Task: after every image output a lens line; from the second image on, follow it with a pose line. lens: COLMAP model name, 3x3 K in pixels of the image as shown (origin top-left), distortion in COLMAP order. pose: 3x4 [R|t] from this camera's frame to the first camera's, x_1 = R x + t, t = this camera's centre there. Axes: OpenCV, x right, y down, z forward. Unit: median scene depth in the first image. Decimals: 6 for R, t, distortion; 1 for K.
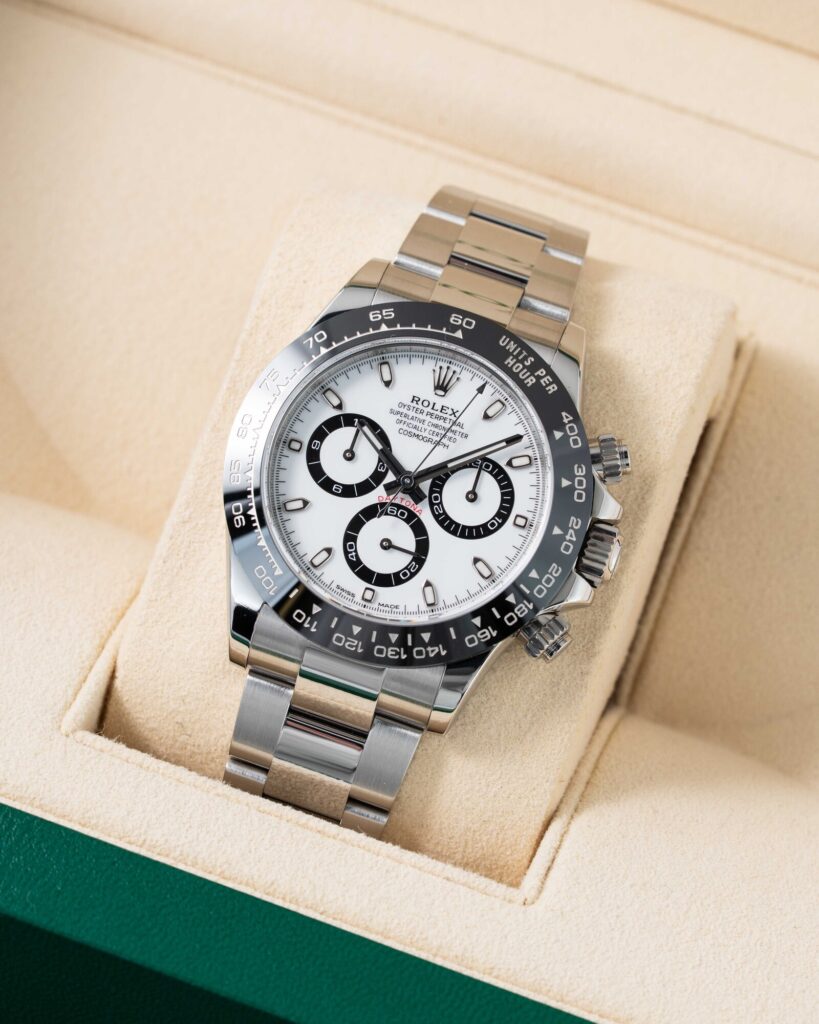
lens RADIAL K [[5488.6, 0, 409.5], [0, 5488.6, 512.0], [0, 0, 1]] dist [0.035891, -3.906763]
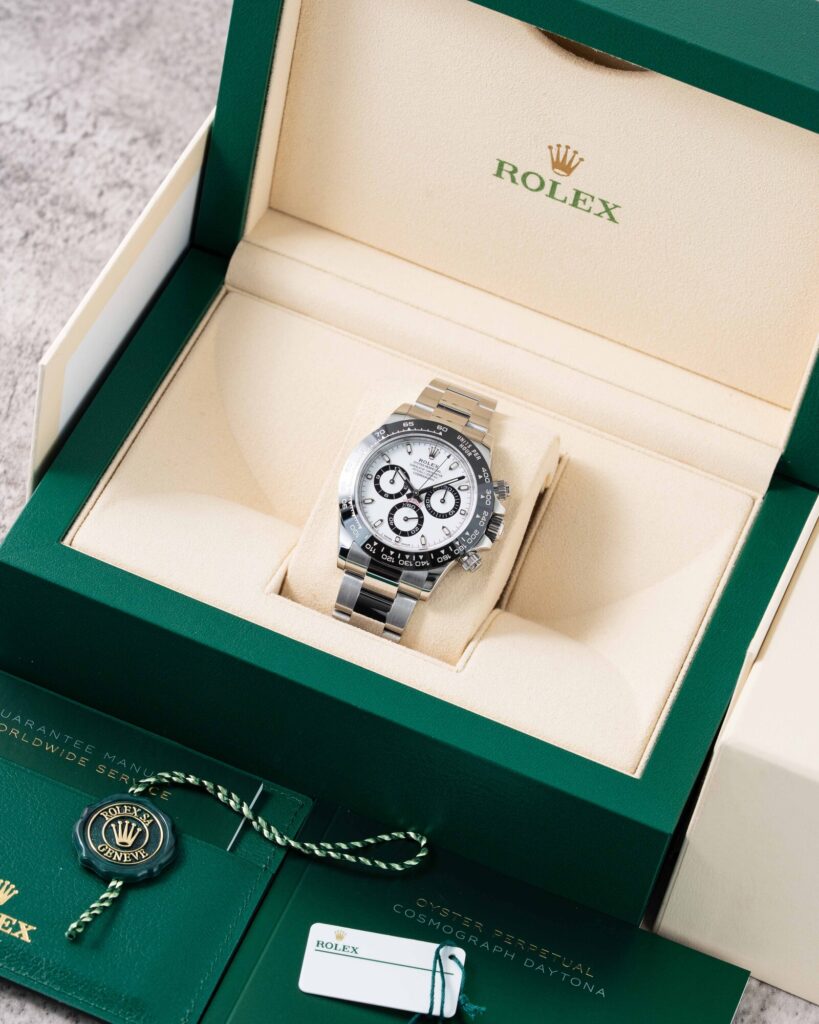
lens RADIAL K [[5488.6, 0, 409.5], [0, 5488.6, 512.0], [0, 0, 1]] dist [0.035891, -3.906763]
pose [[0.998823, 0.047722, 0.008666, -0.023314], [-0.046598, 0.993737, -0.101568, 0.242972], [-0.013459, 0.101045, 0.994791, -1.358690]]
